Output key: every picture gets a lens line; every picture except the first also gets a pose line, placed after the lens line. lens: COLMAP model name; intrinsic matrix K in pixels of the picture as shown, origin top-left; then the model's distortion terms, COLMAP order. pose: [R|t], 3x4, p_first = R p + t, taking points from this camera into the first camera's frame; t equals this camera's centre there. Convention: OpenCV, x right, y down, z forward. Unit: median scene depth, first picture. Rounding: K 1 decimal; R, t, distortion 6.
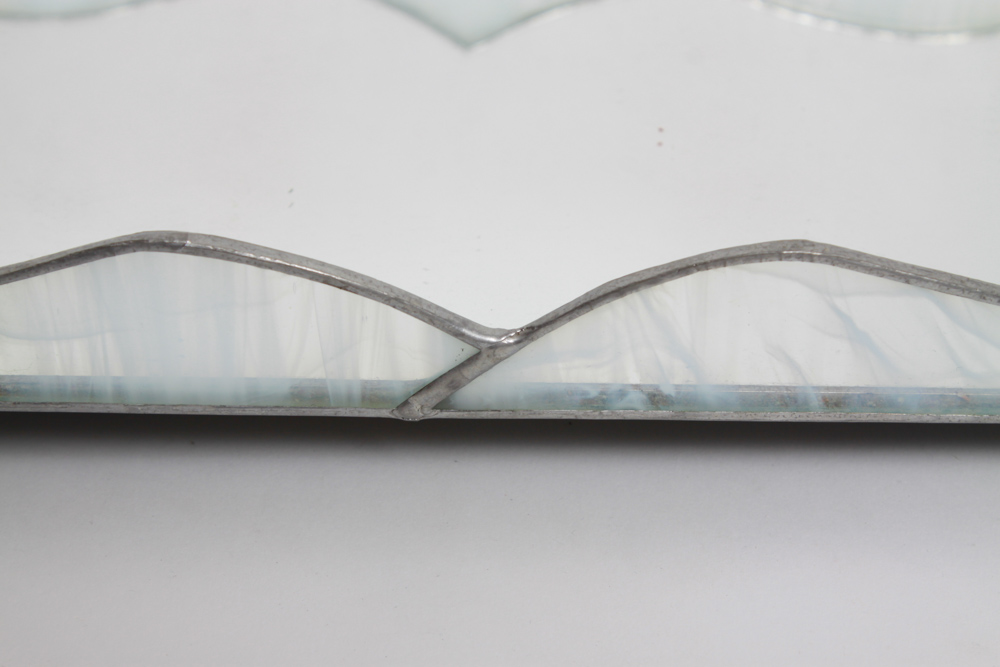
lens RADIAL K [[2306.4, 0, 499.2], [0, 2306.4, 334.0], [0, 0, 1]] dist [0.077844, 0.000000]
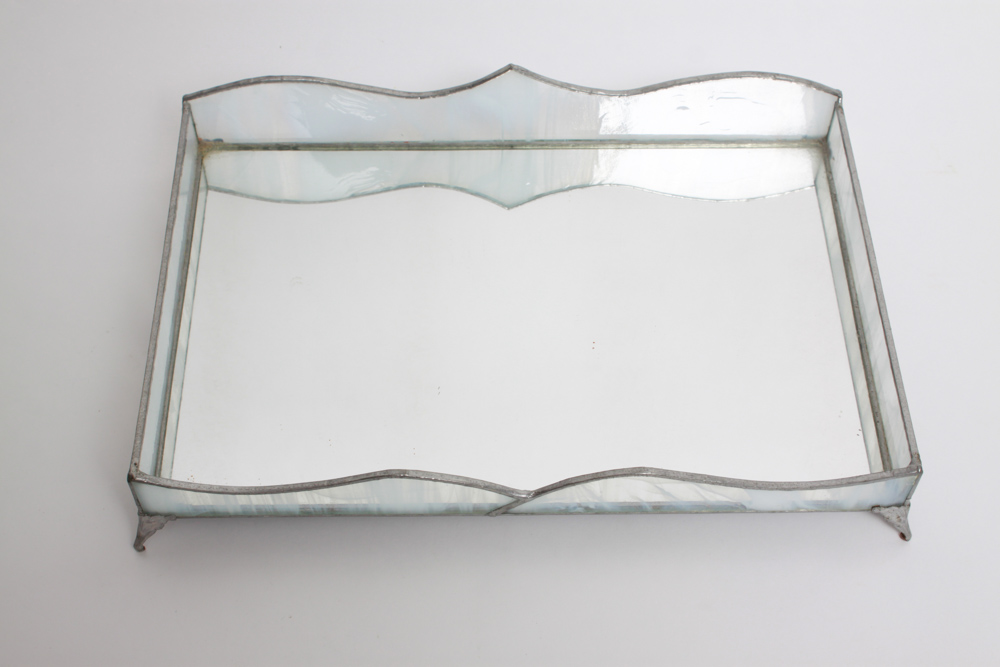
lens RADIAL K [[1495.8, 0, 498.0], [0, 1495.8, 334.9], [0, 0, 1]] dist [-0.037207, 0.000000]
pose [[0.999810, -0.009014, -0.017303, -0.001160], [0.014394, 0.939484, 0.342290, -0.737172], [0.013170, -0.342474, 0.939435, -0.507701]]
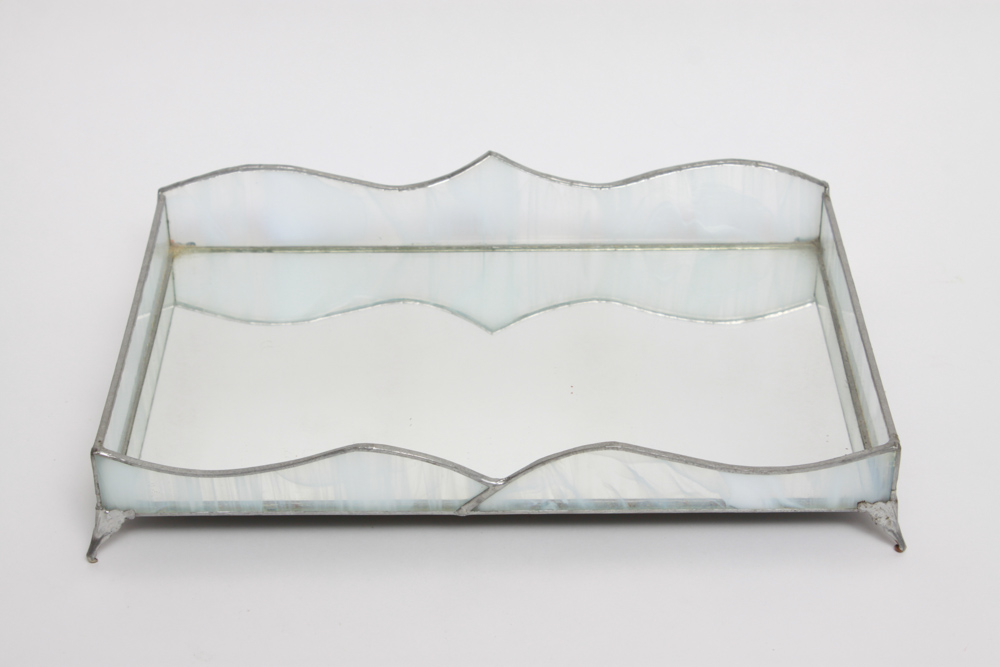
lens RADIAL K [[2305.1, 0, 502.3], [0, 2305.1, 333.1], [0, 0, 1]] dist [0.035482, 0.000000]
pose [[0.999268, -0.020884, -0.032050, 0.089945], [0.019238, 0.998521, -0.050856, -0.032333], [0.033065, 0.050202, 0.998192, -1.510474]]
